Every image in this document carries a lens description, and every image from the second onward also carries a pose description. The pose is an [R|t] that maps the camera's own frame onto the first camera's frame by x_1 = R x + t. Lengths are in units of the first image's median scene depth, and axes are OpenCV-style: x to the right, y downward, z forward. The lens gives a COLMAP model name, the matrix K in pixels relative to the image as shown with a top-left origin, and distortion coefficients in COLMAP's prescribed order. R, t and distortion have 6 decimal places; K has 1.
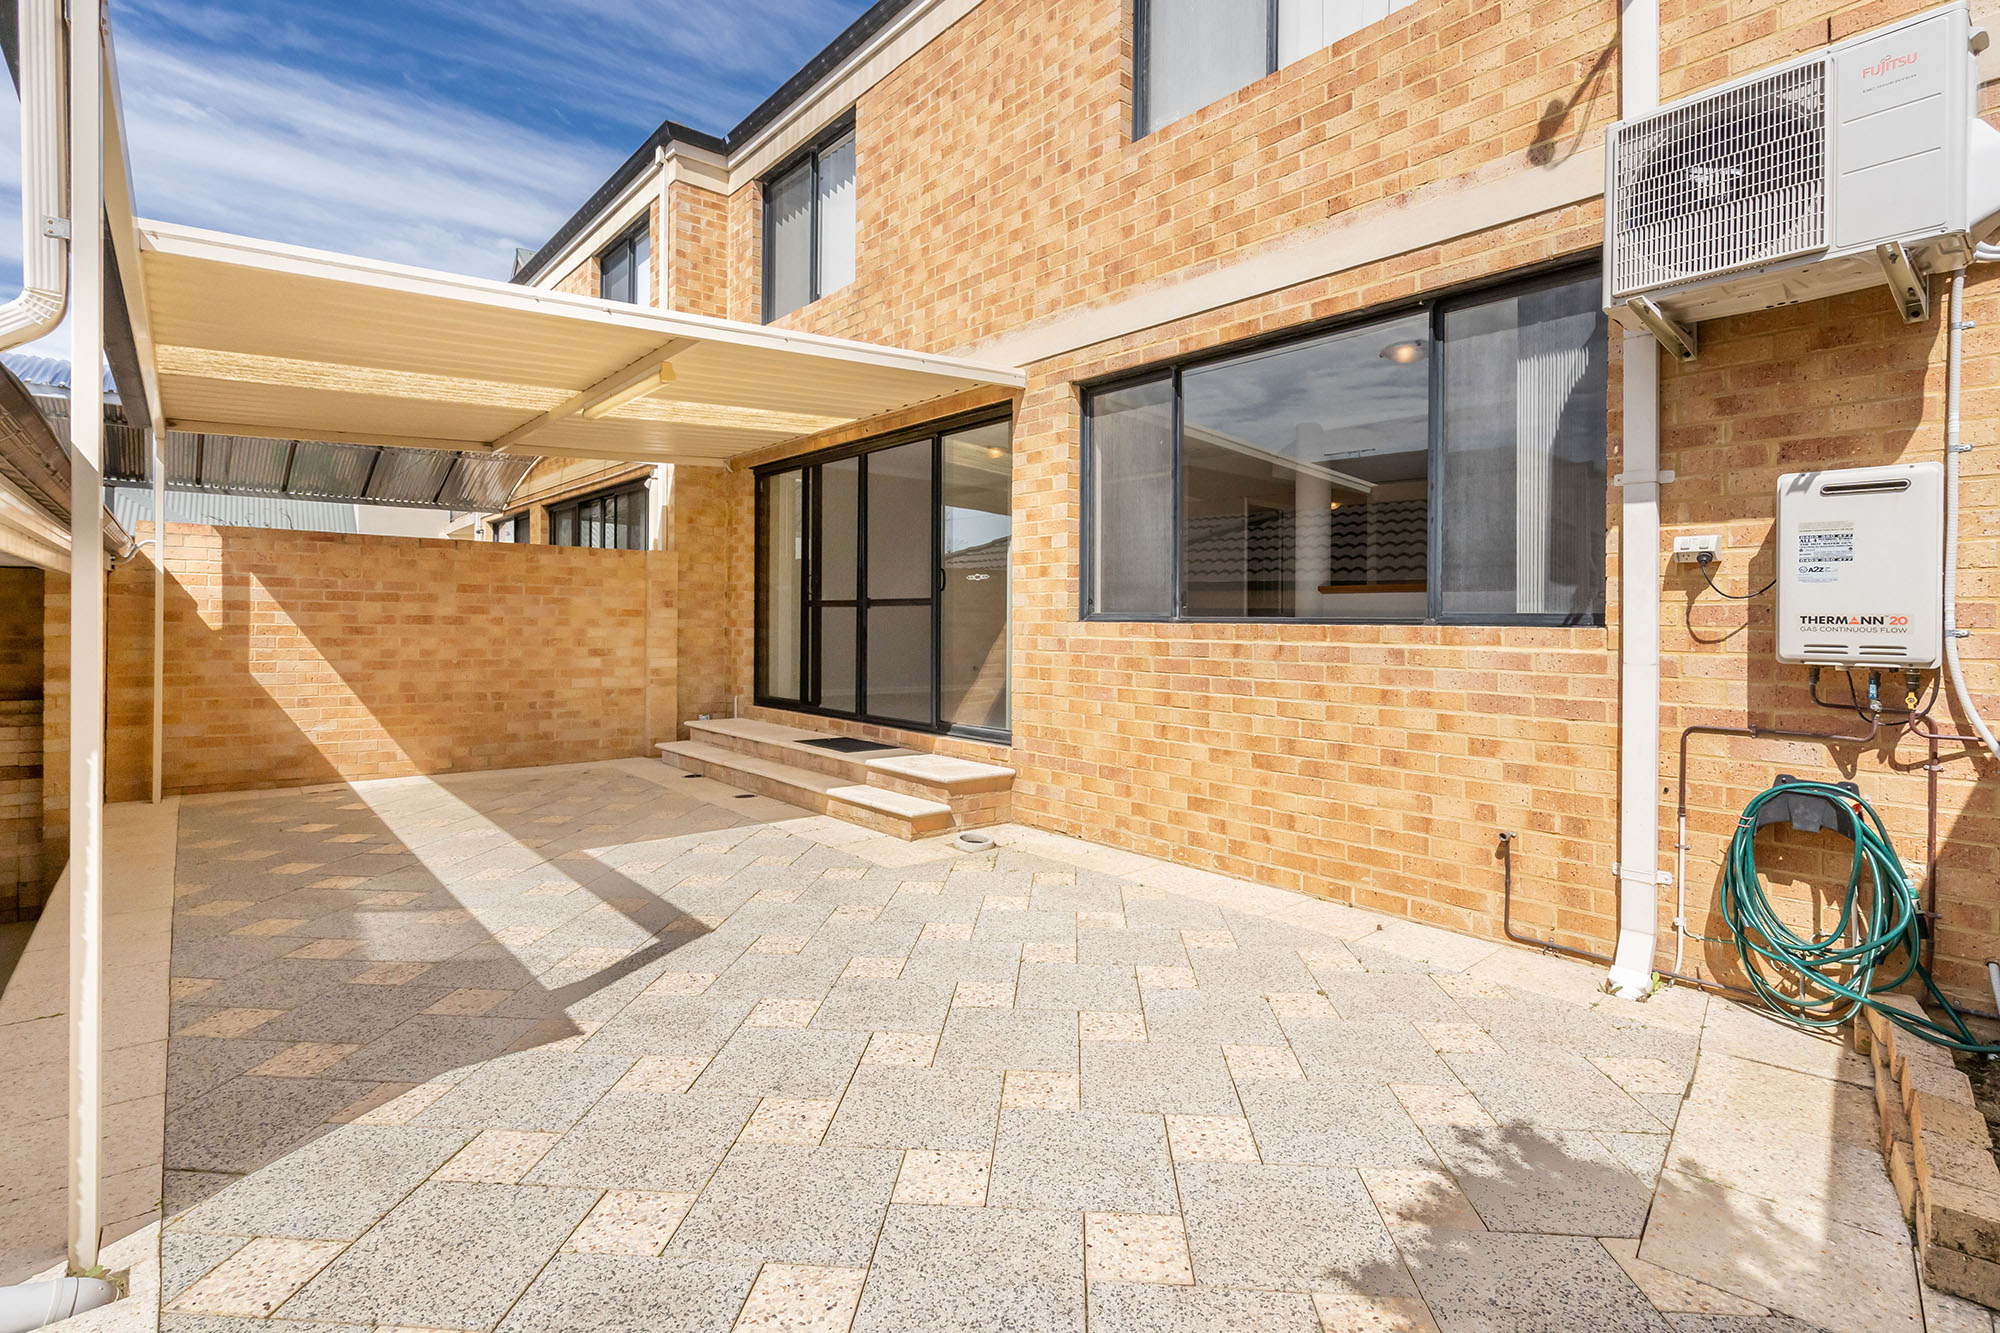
lens RADIAL K [[928.3, 0, 999.3], [0, 928.3, 624.4], [0, 0, 1]] dist [-0.001841, -0.000204]
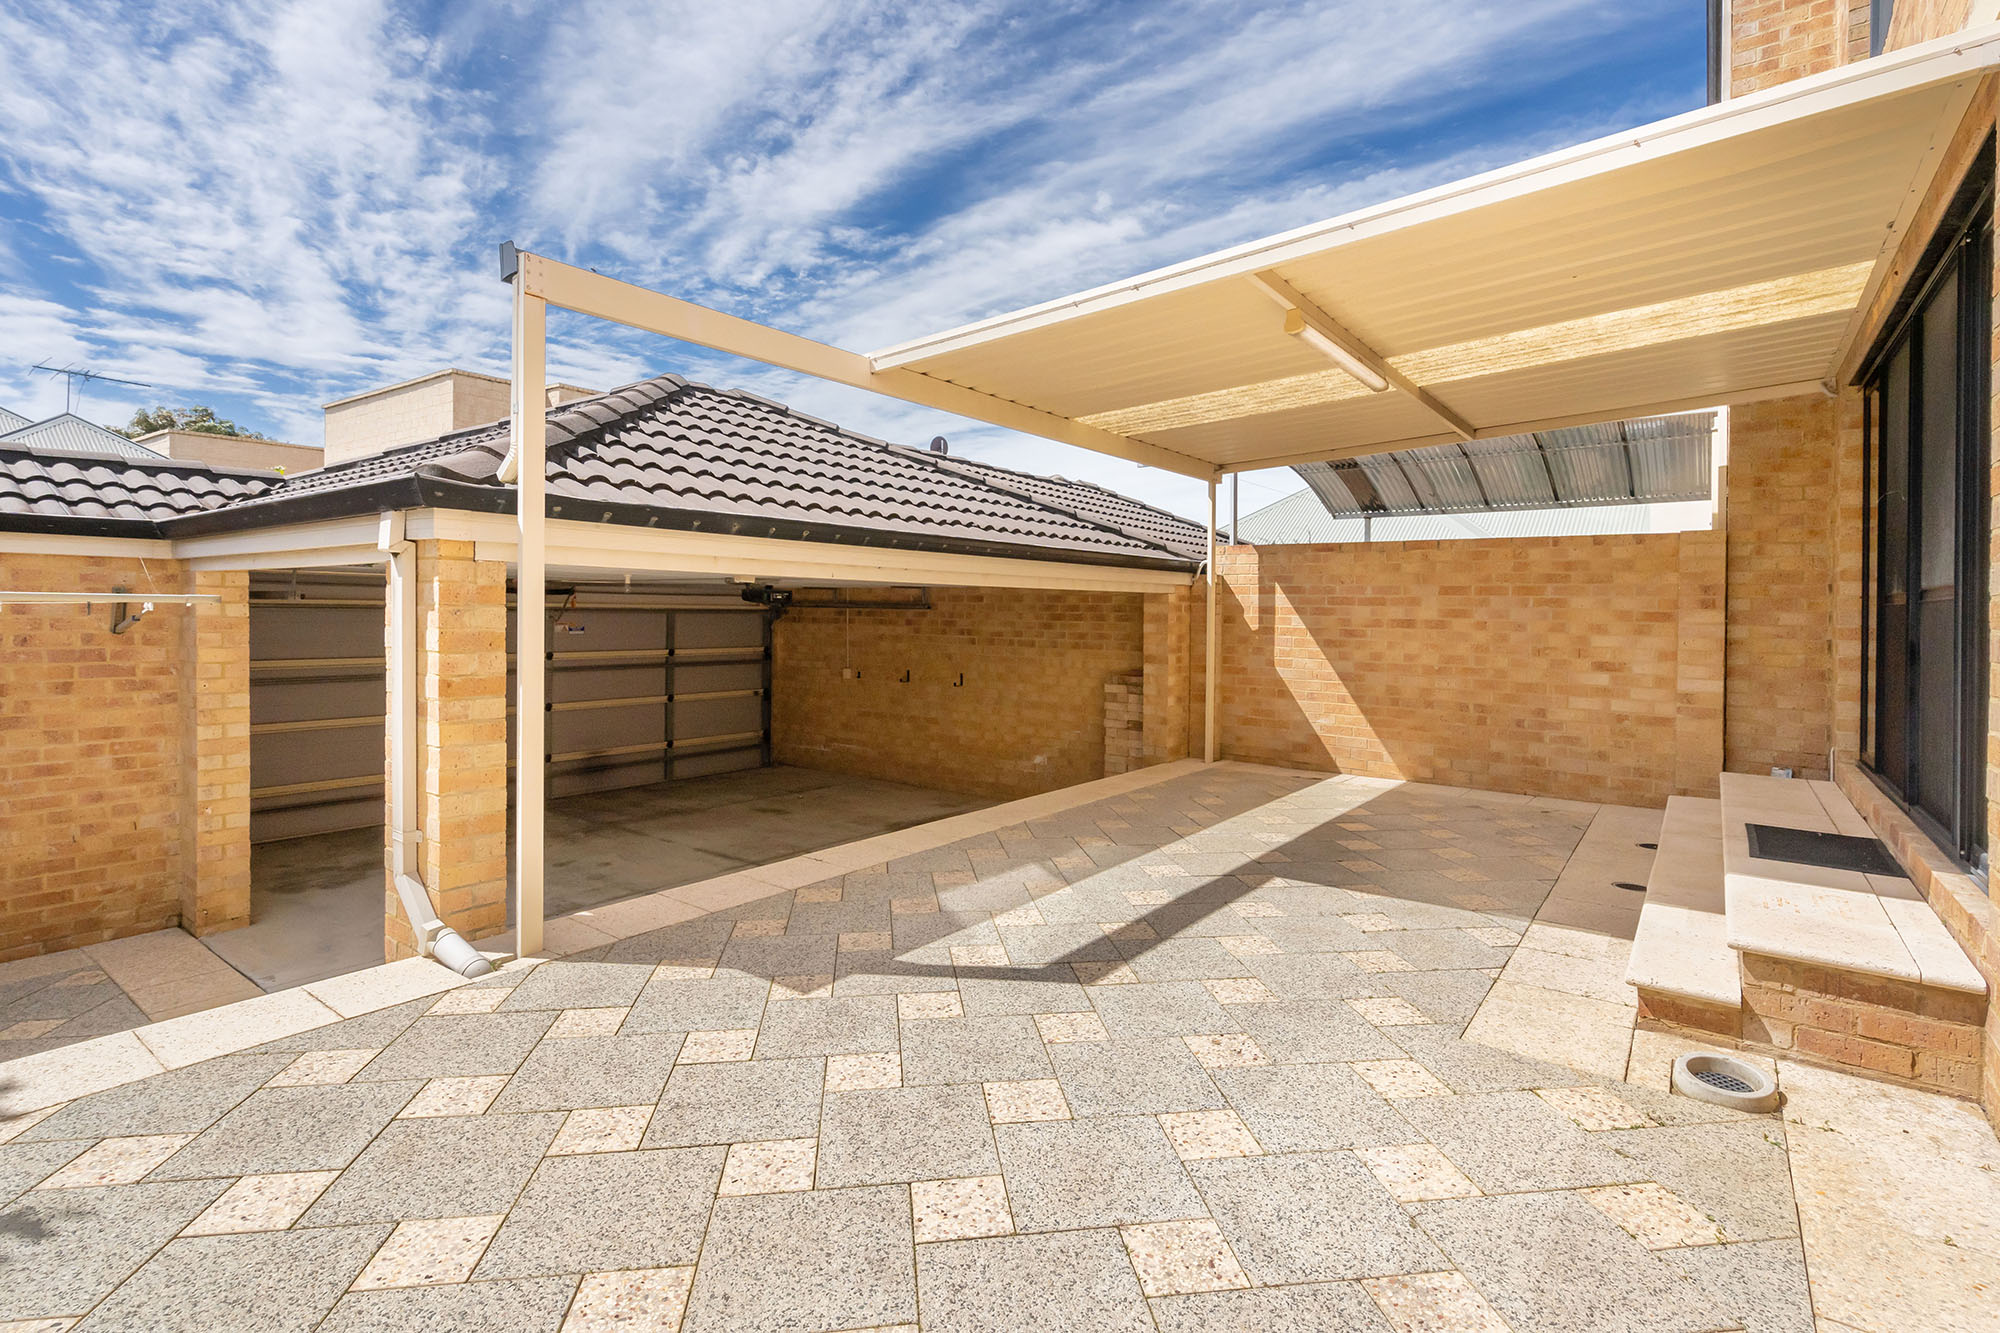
lens RADIAL K [[928.3, 0, 999.3], [0, 928.3, 624.4], [0, 0, 1]] dist [-0.001841, -0.000204]
pose [[0.230388, 0.006017, -0.973080, 0.247801], [-0.014262, 0.999894, 0.002807, -0.000739], [0.972994, 0.013231, 0.230449, 0.358049]]
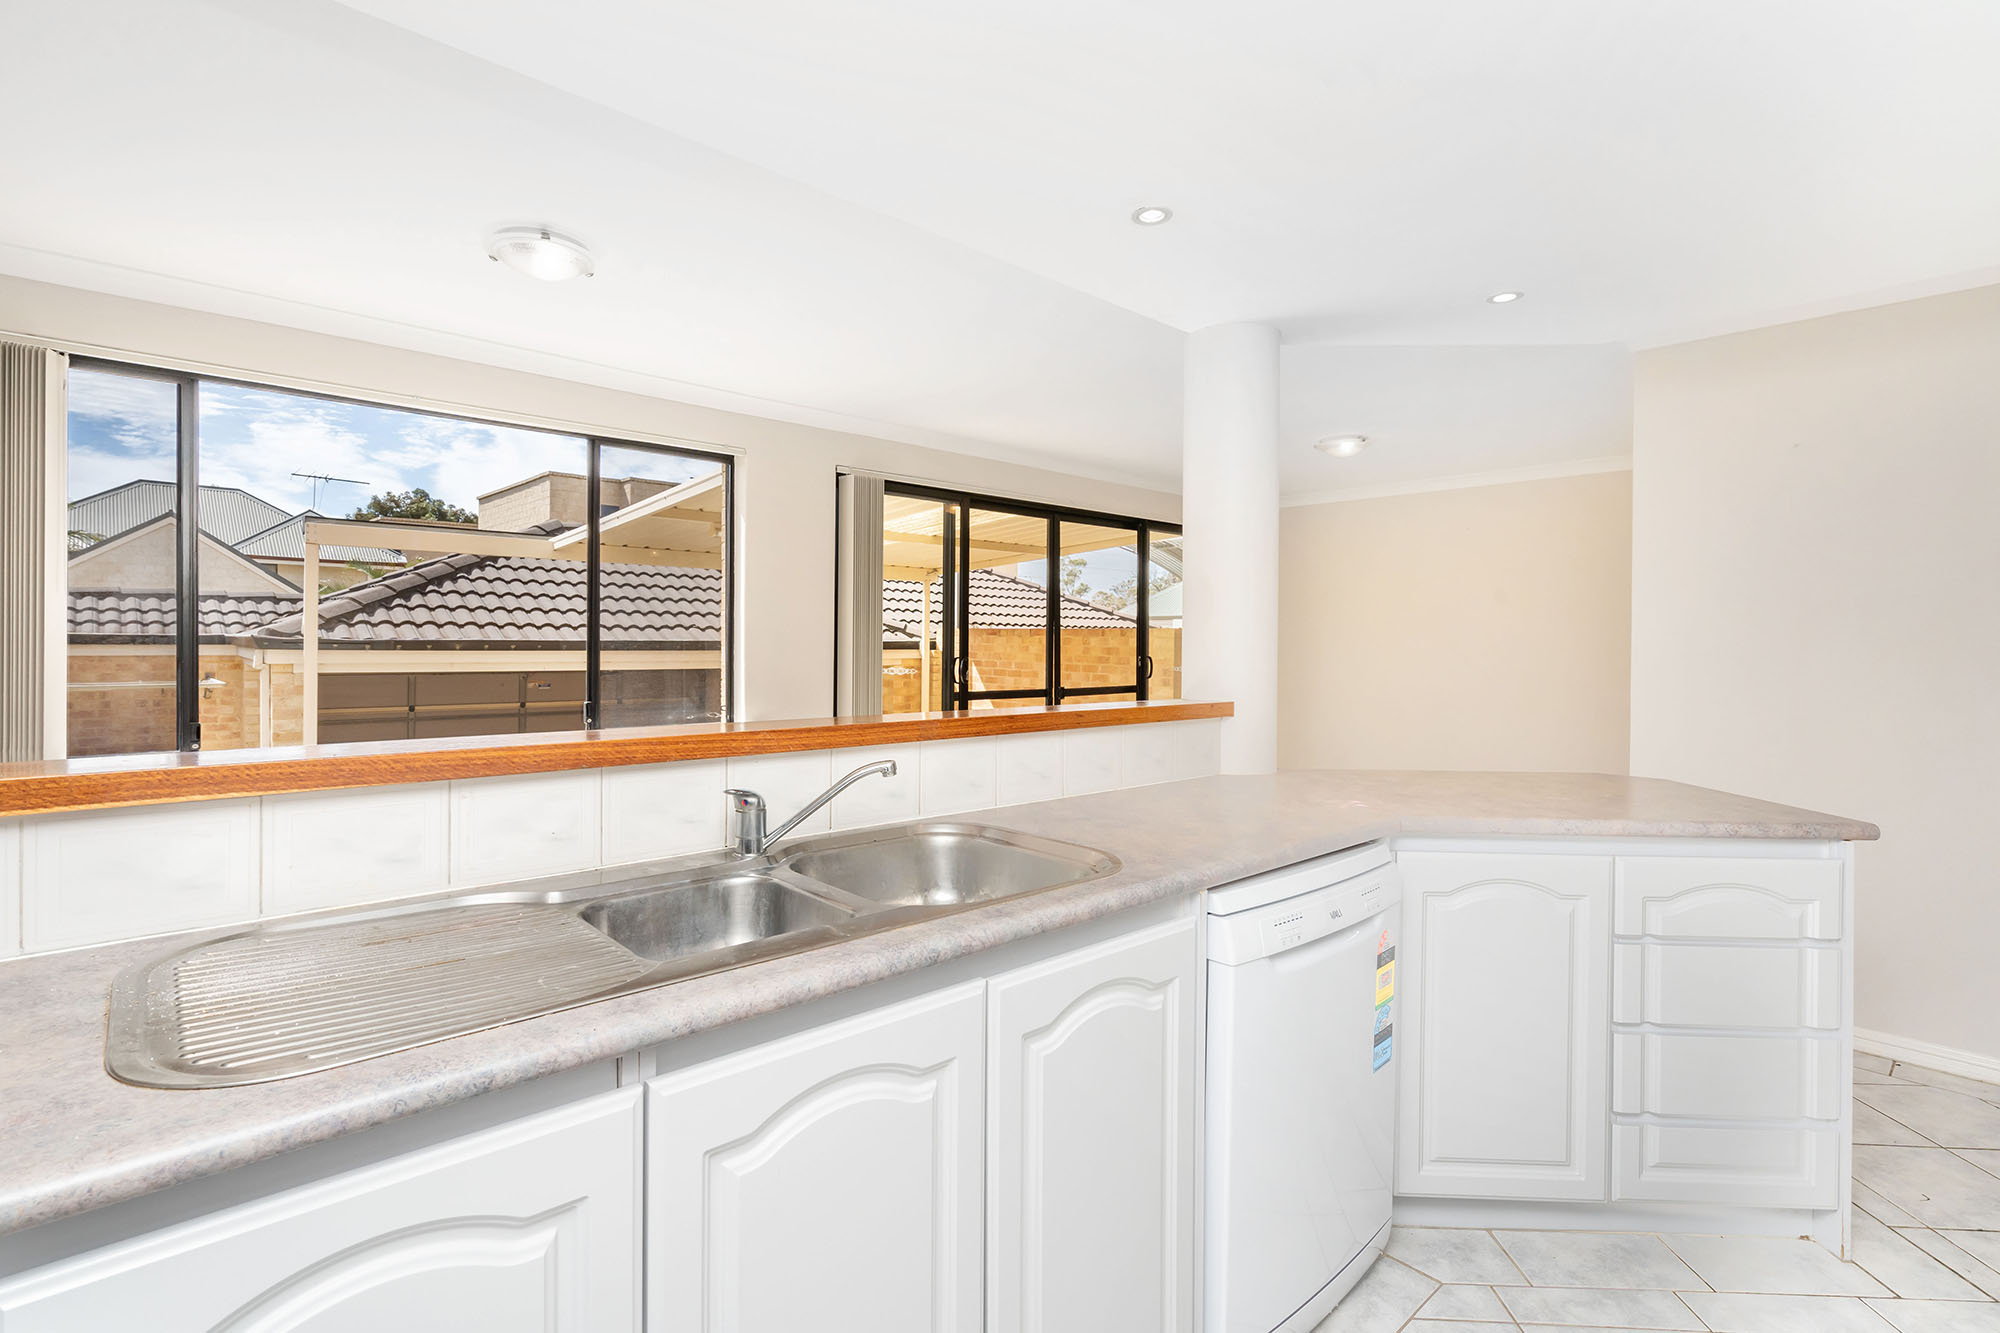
lens RADIAL K [[938.9, 0, 963.0], [0, 938.9, 654.3], [0, 0, 1]] dist [-0.000684, -0.000080]
pose [[0.005484, 0.002653, -0.999981, 0.720248], [-0.011676, 0.999928, 0.002589, -0.060750], [0.999917, 0.011662, 0.005515, 0.917589]]
